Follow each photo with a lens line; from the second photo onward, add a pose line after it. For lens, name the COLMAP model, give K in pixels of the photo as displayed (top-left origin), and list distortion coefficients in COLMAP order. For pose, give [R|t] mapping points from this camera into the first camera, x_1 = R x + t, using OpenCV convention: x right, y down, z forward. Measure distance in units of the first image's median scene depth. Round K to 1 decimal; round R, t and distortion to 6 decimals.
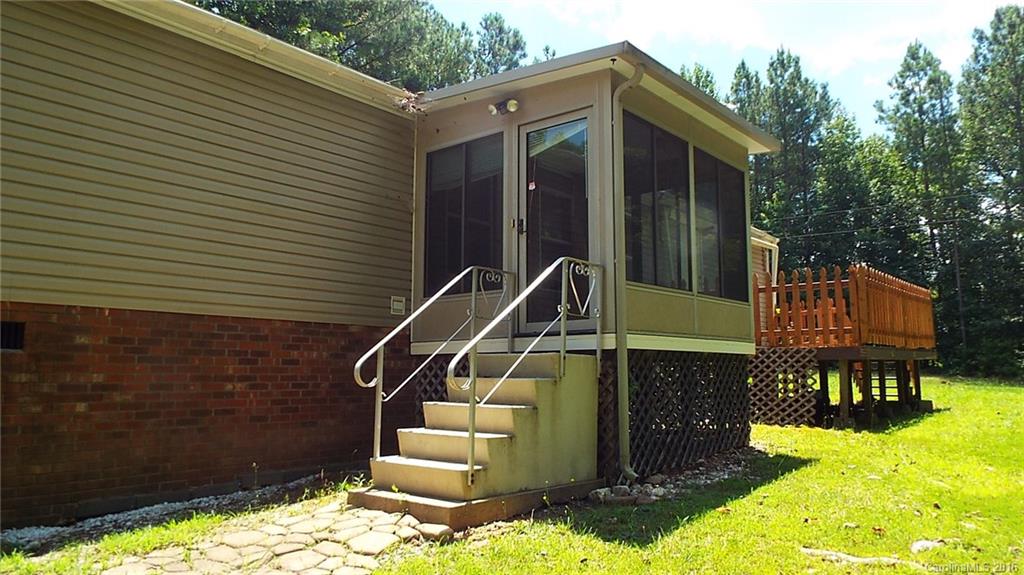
lens RADIAL K [[738.6, 0, 512.1], [0, 738.6, 298.4], [0, 0, 1]] dist [-0.002279, -0.000800]
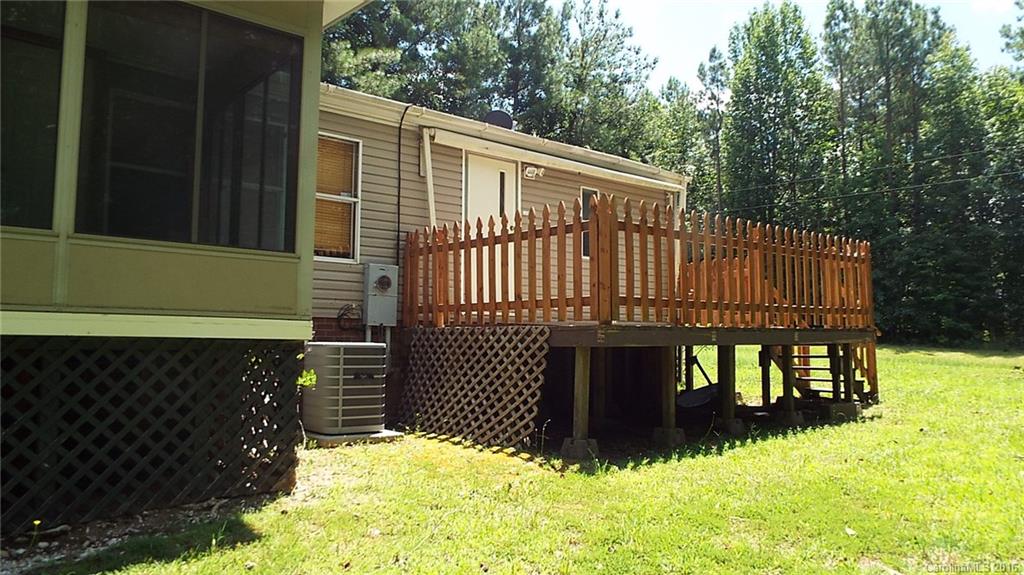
lens RADIAL K [[762.3, 0, 512.0], [0, 762.3, 287.5], [0, 0, 1]] dist [-0.006746, 0.003521]
pose [[0.986806, -0.008029, -0.161710, 0.878965], [0.011693, 0.999696, 0.021719, 0.032518], [0.161486, -0.023323, 0.986599, 0.619916]]
